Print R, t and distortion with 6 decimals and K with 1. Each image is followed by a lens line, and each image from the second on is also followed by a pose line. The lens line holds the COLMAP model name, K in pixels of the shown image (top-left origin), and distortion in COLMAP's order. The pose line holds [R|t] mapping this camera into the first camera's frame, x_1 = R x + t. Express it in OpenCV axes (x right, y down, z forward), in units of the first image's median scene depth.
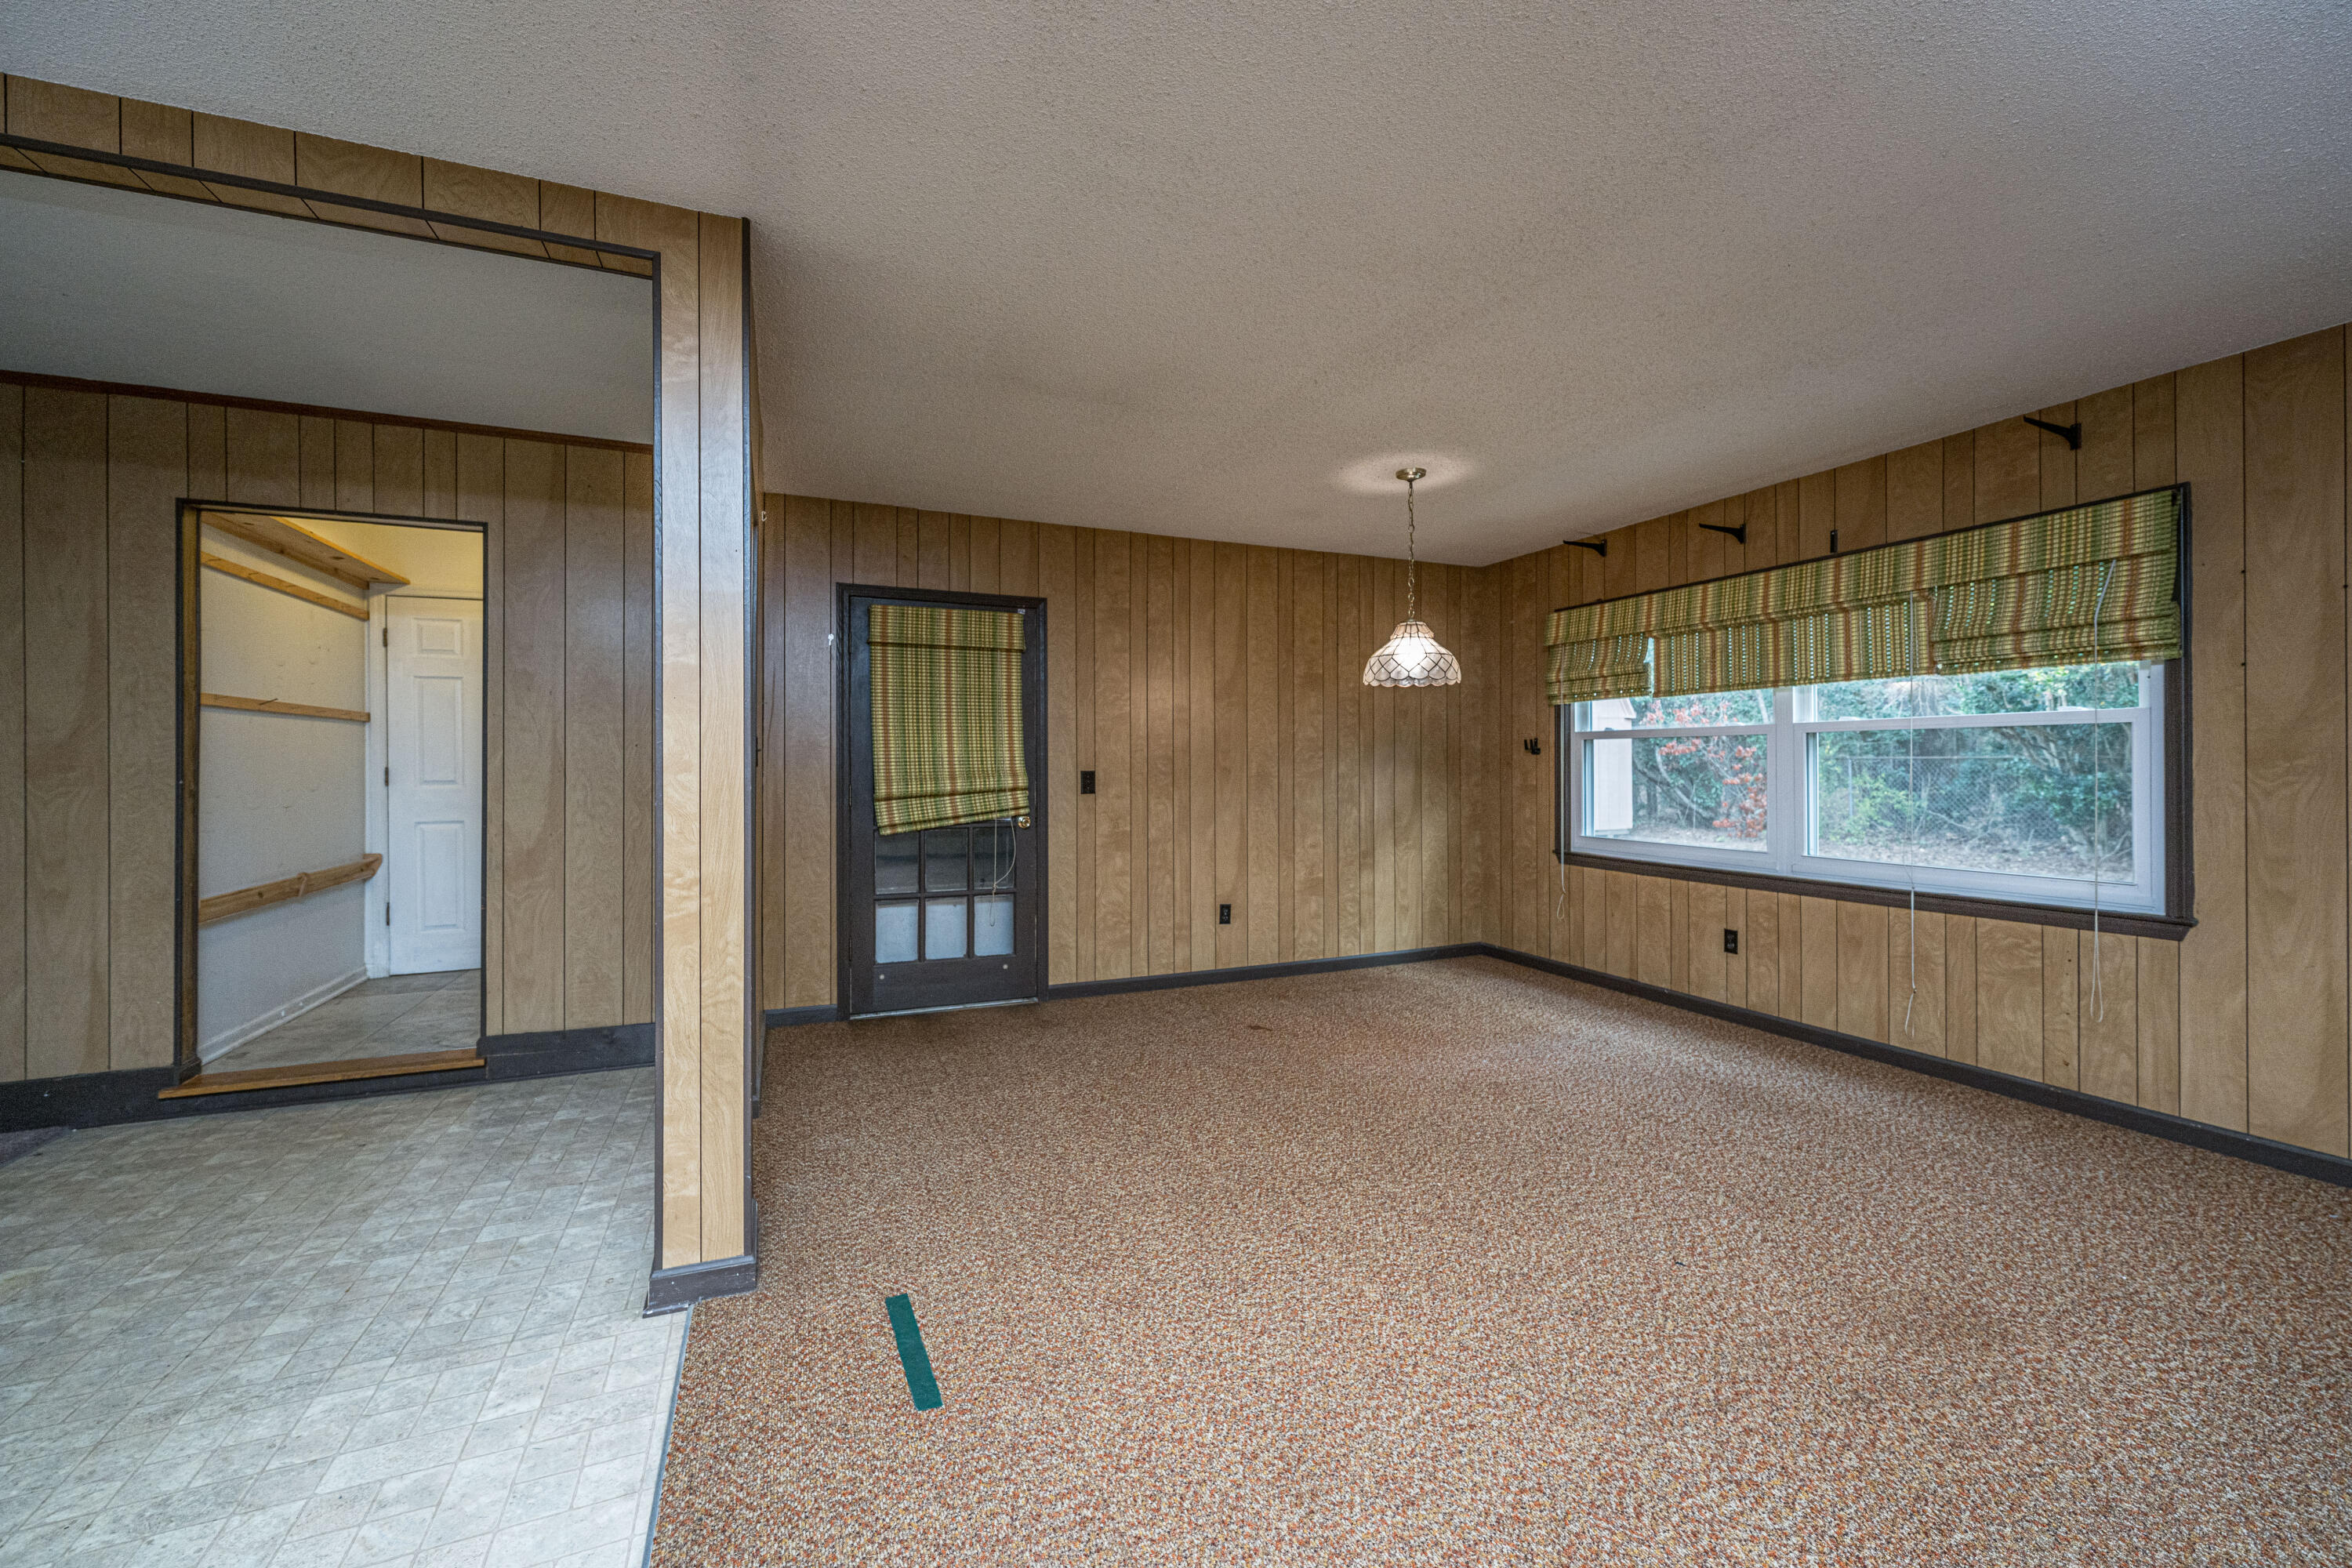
lens RADIAL K [[938.7, 0, 1180.0], [0, 938.7, 759.6], [0, 0, 1]] dist [-0.001211, 0.000191]
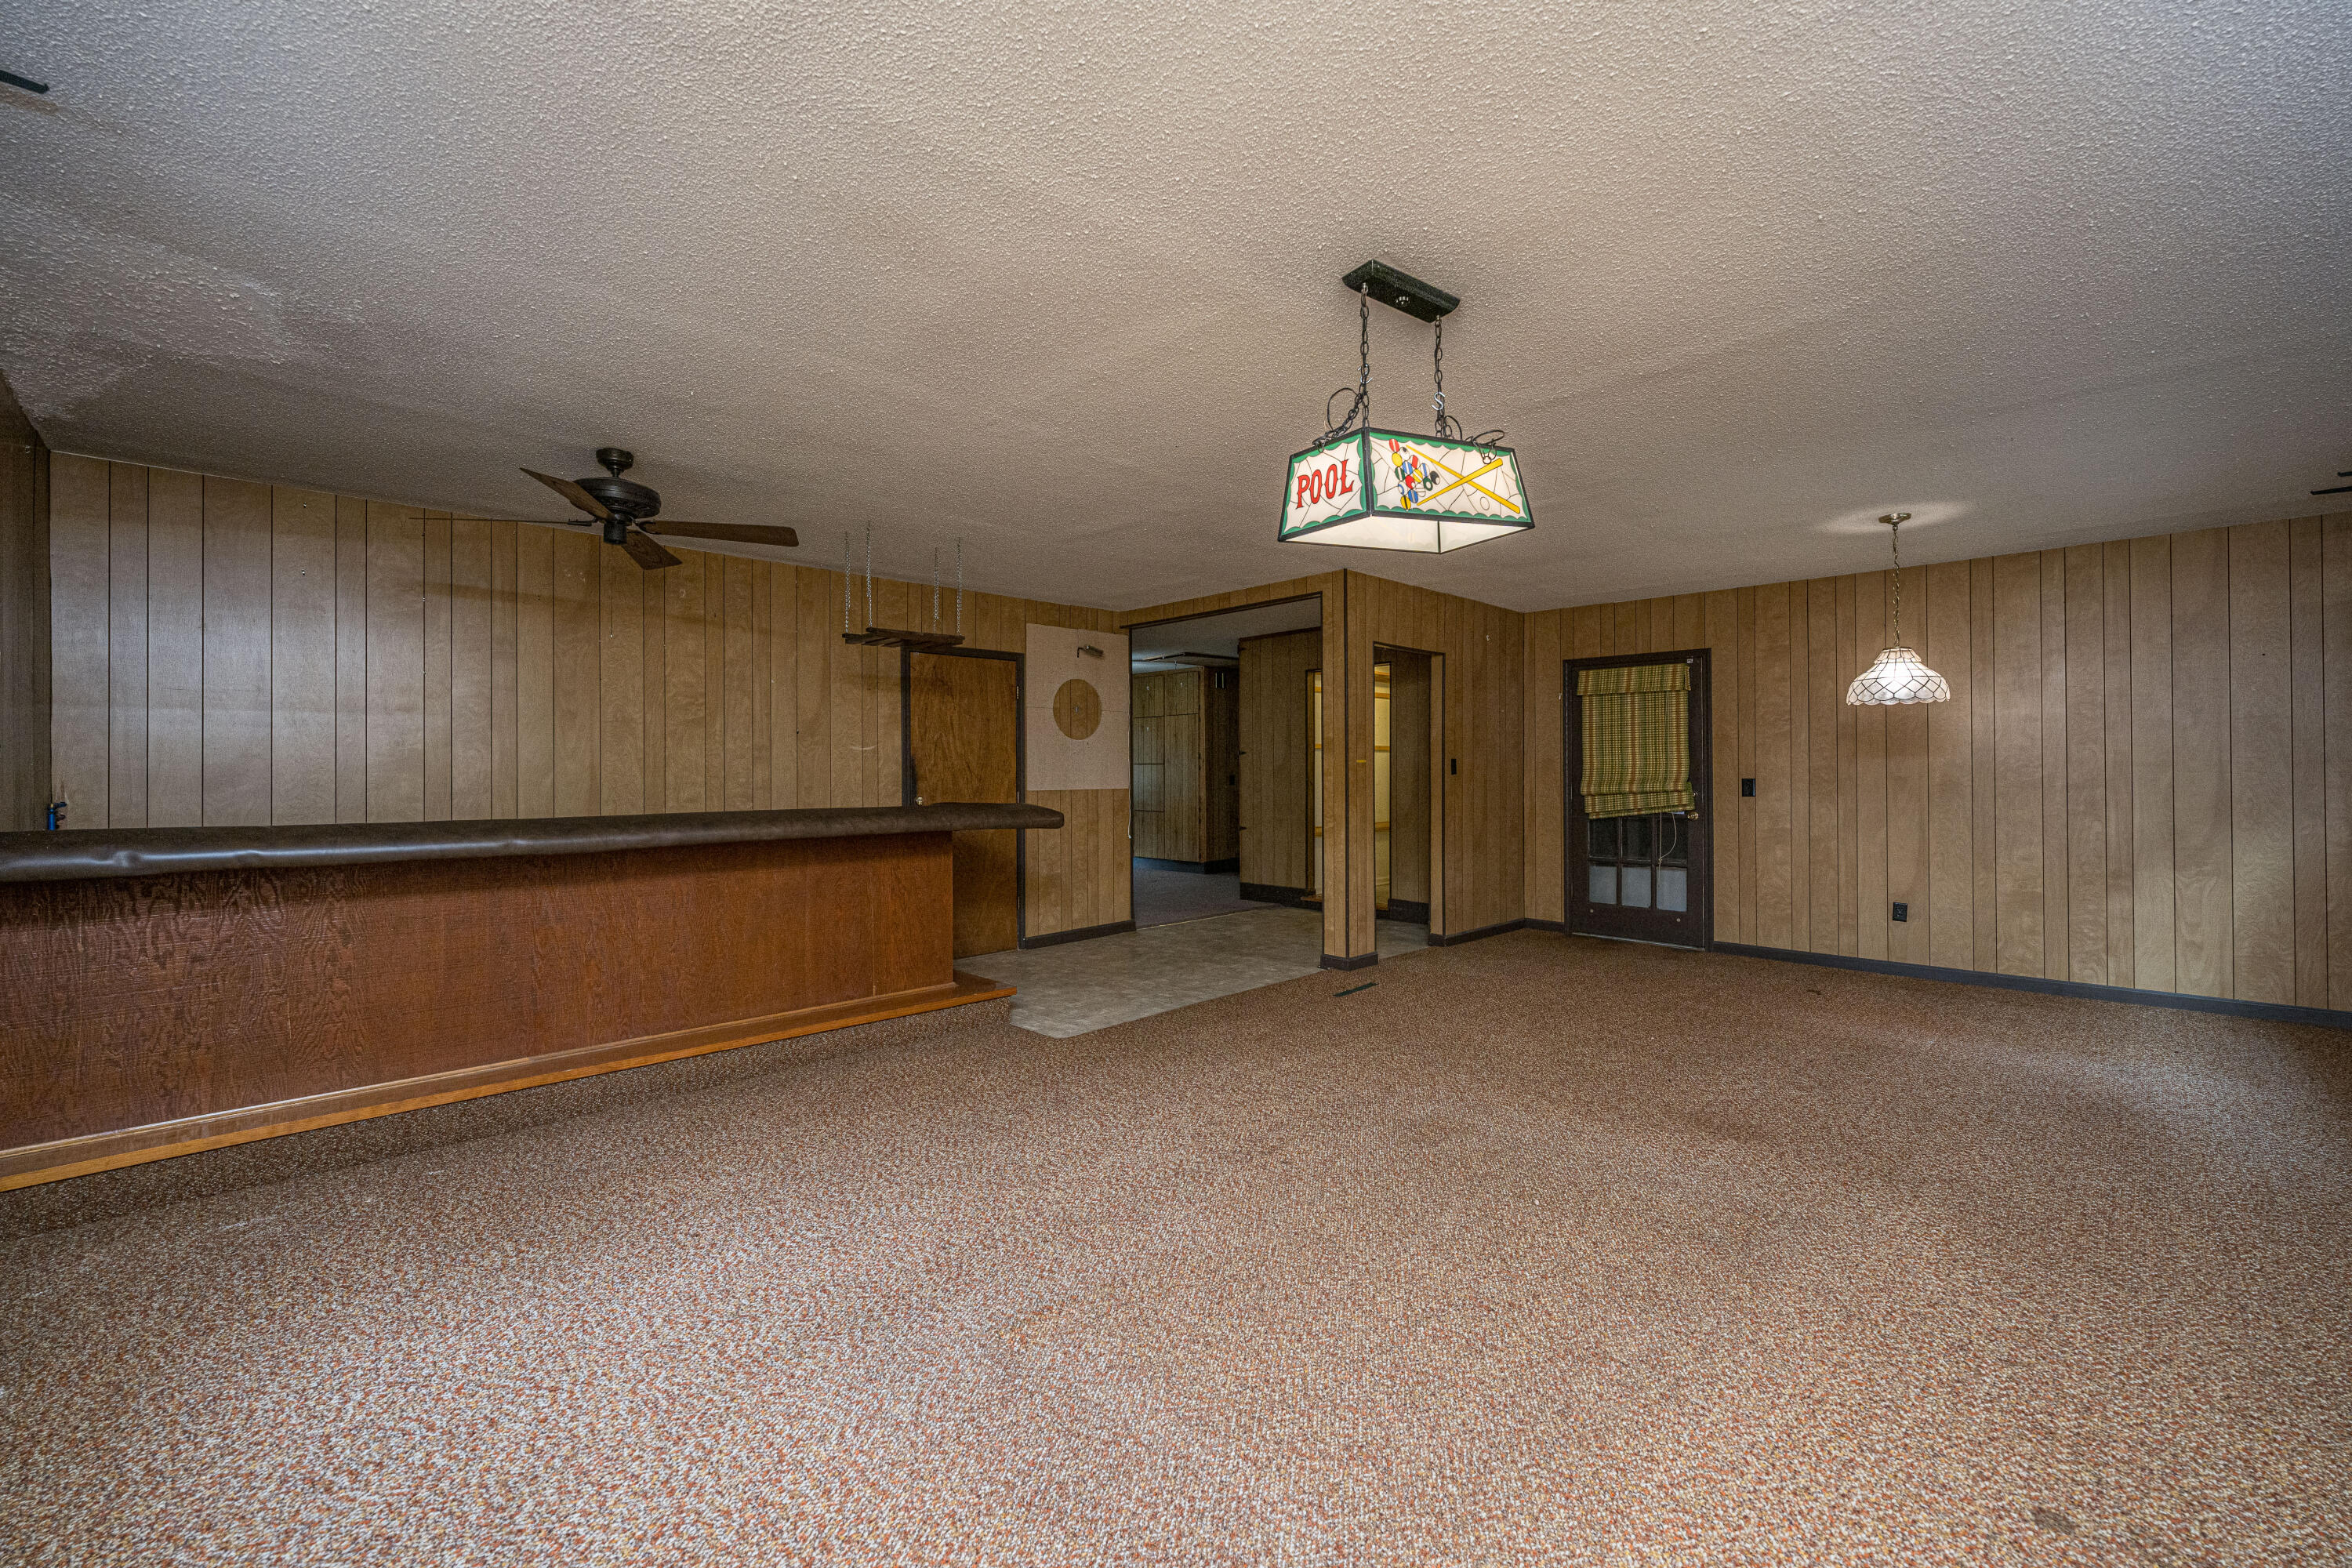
lens RADIAL K [[938.7, 0, 1180.0], [0, 938.7, 759.6], [0, 0, 1]] dist [-0.001211, 0.000191]
pose [[0.362183, -0.009343, -0.932060, 0.821035], [0.009652, 0.999934, -0.006272, -0.013419], [0.932057, -0.006725, 0.362249, -0.175523]]
